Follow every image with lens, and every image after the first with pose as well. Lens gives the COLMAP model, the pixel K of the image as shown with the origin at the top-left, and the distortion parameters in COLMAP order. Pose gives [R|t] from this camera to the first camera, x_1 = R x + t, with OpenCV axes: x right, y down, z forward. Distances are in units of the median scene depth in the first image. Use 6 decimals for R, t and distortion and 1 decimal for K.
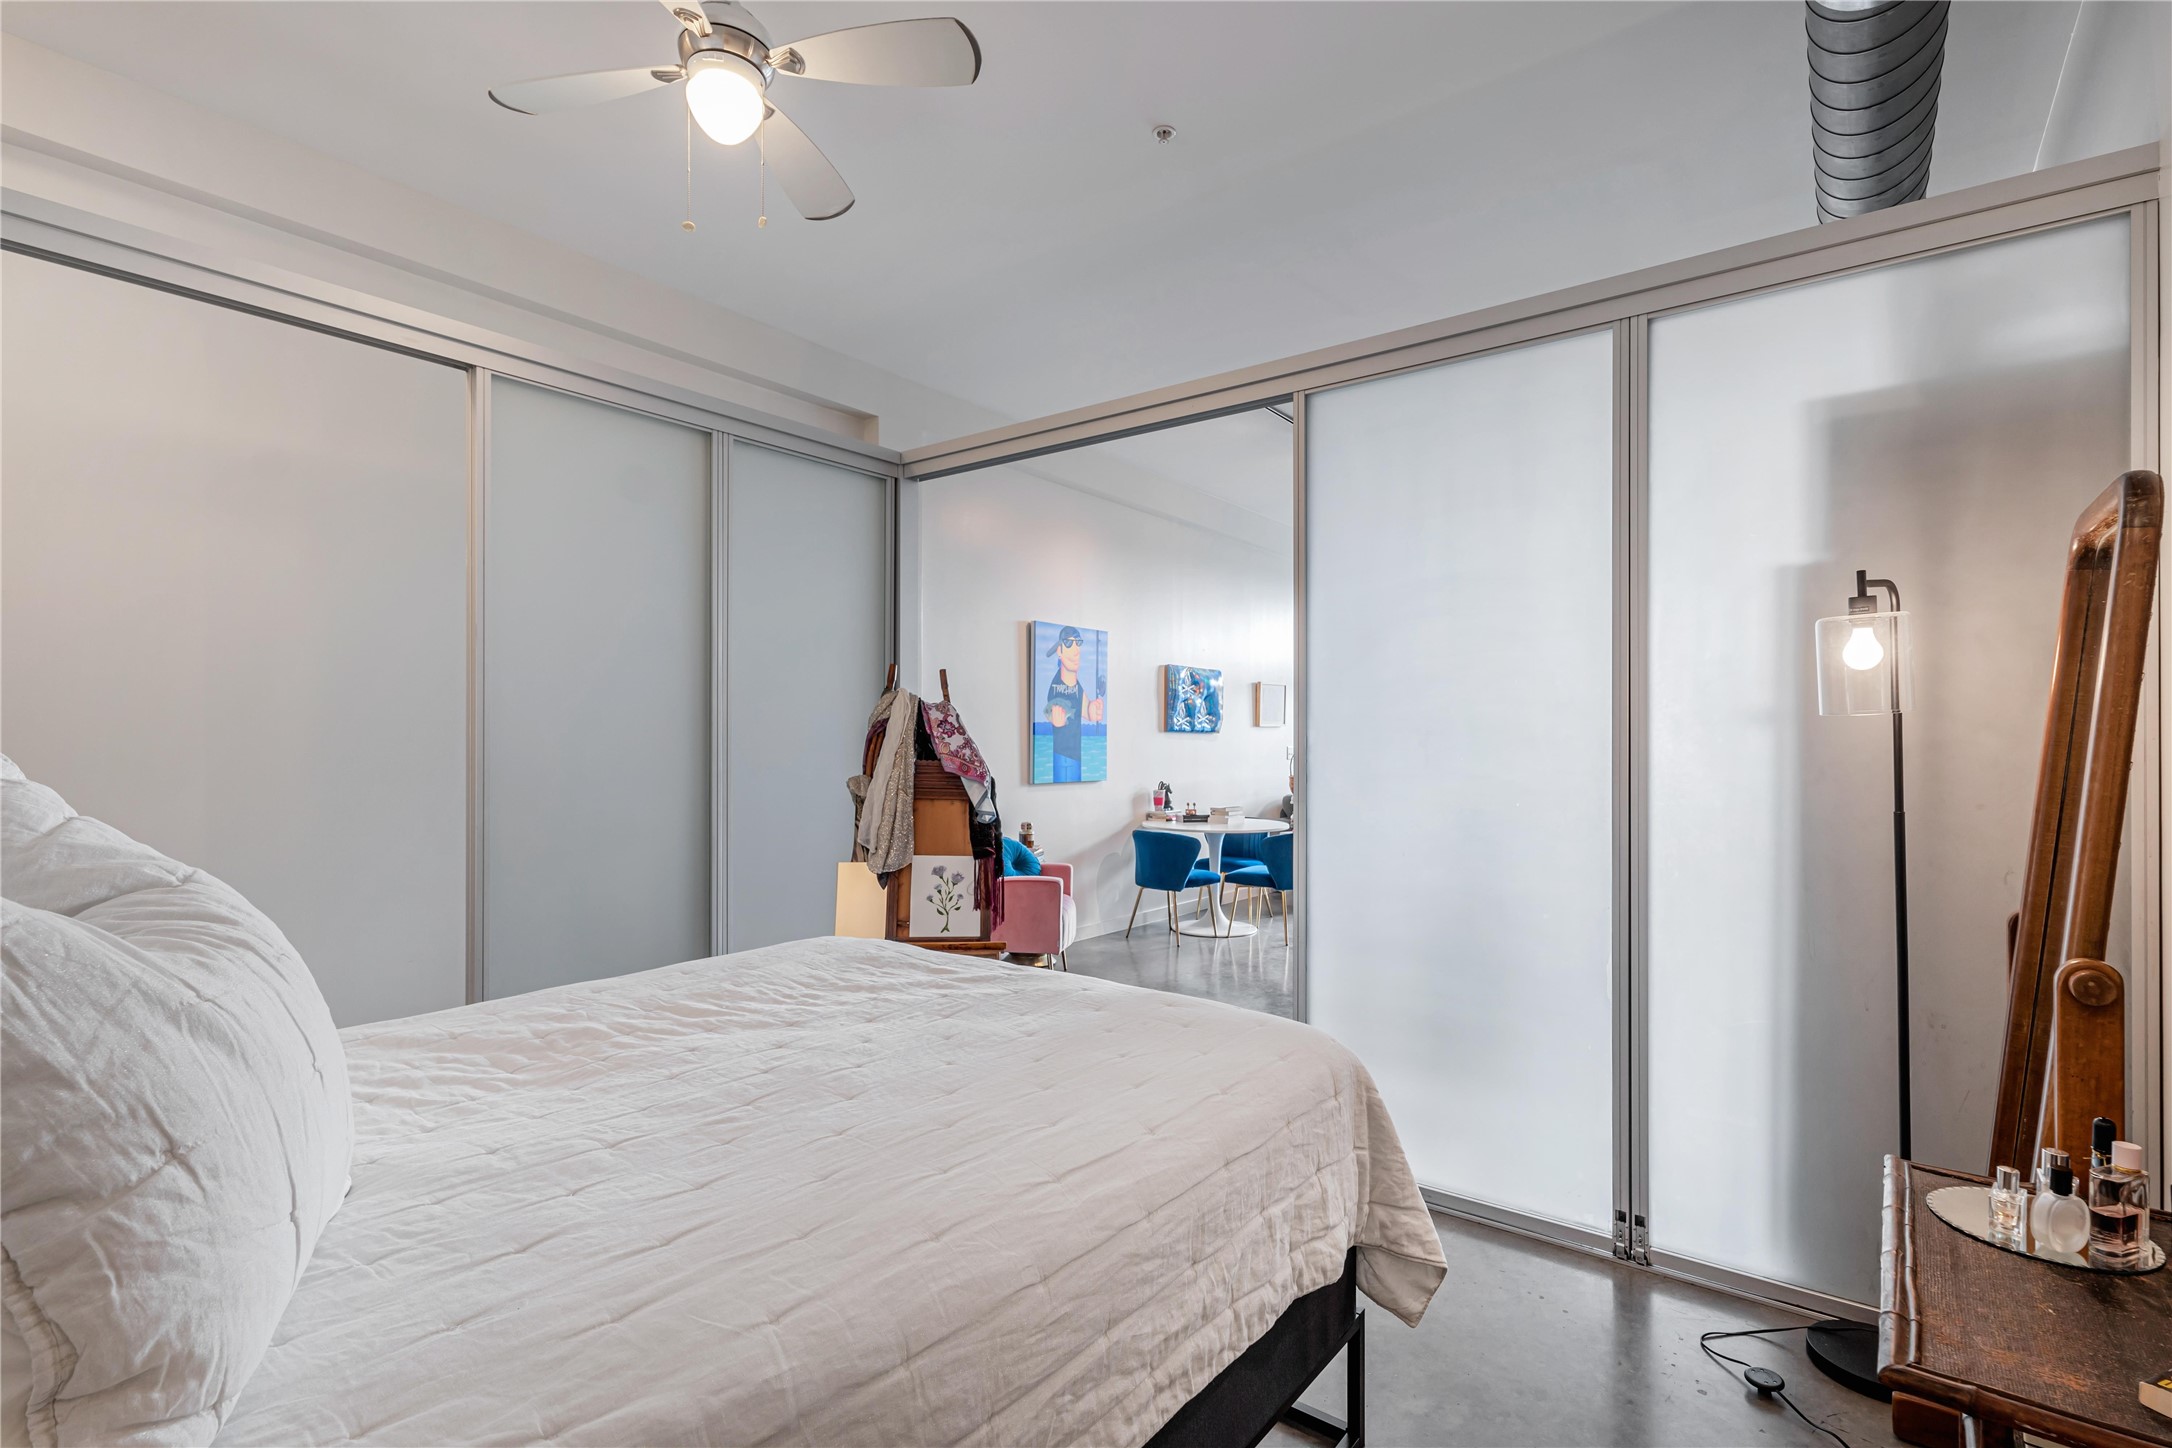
lens RADIAL K [[1022.3, 0, 1086.6], [0, 1022.3, 736.1], [0, 0, 1]] dist [0.001681, -0.000028]
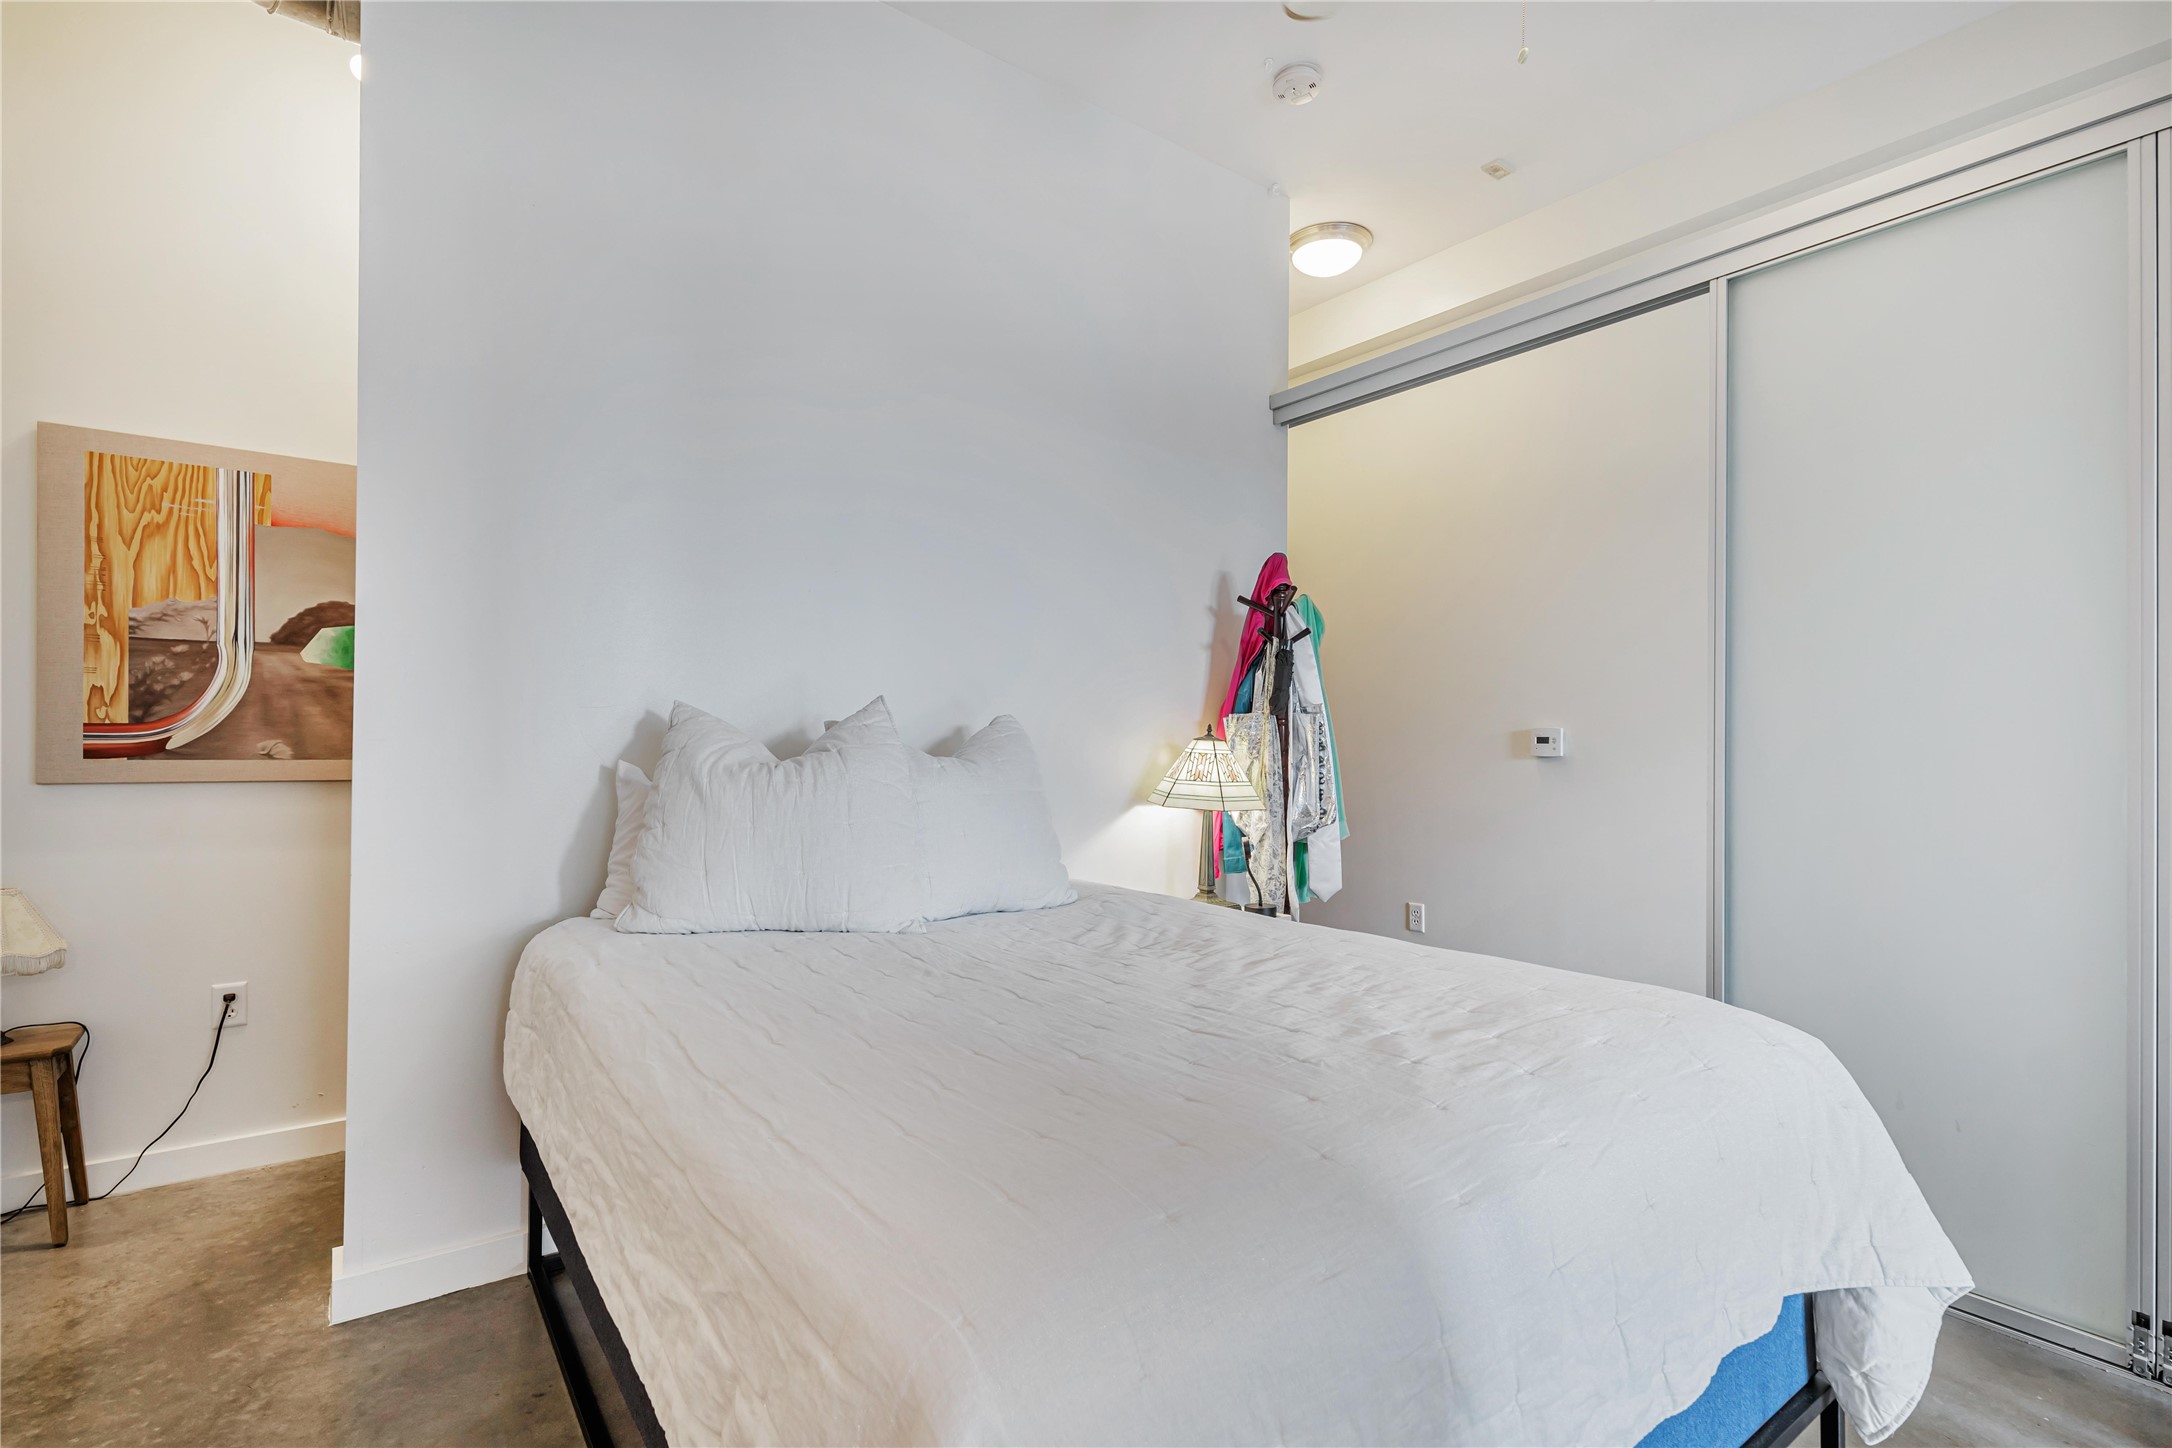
lens RADIAL K [[1022.3, 0, 1086.2], [0, 1022.3, 726.3], [0, 0, 1]] dist [0.001681, -0.000028]
pose [[-0.280688, -0.006251, -0.959779, 0.610925], [0.005998, 0.999948, -0.008267, 0.042311], [0.959780, -0.008077, -0.280636, 1.075696]]
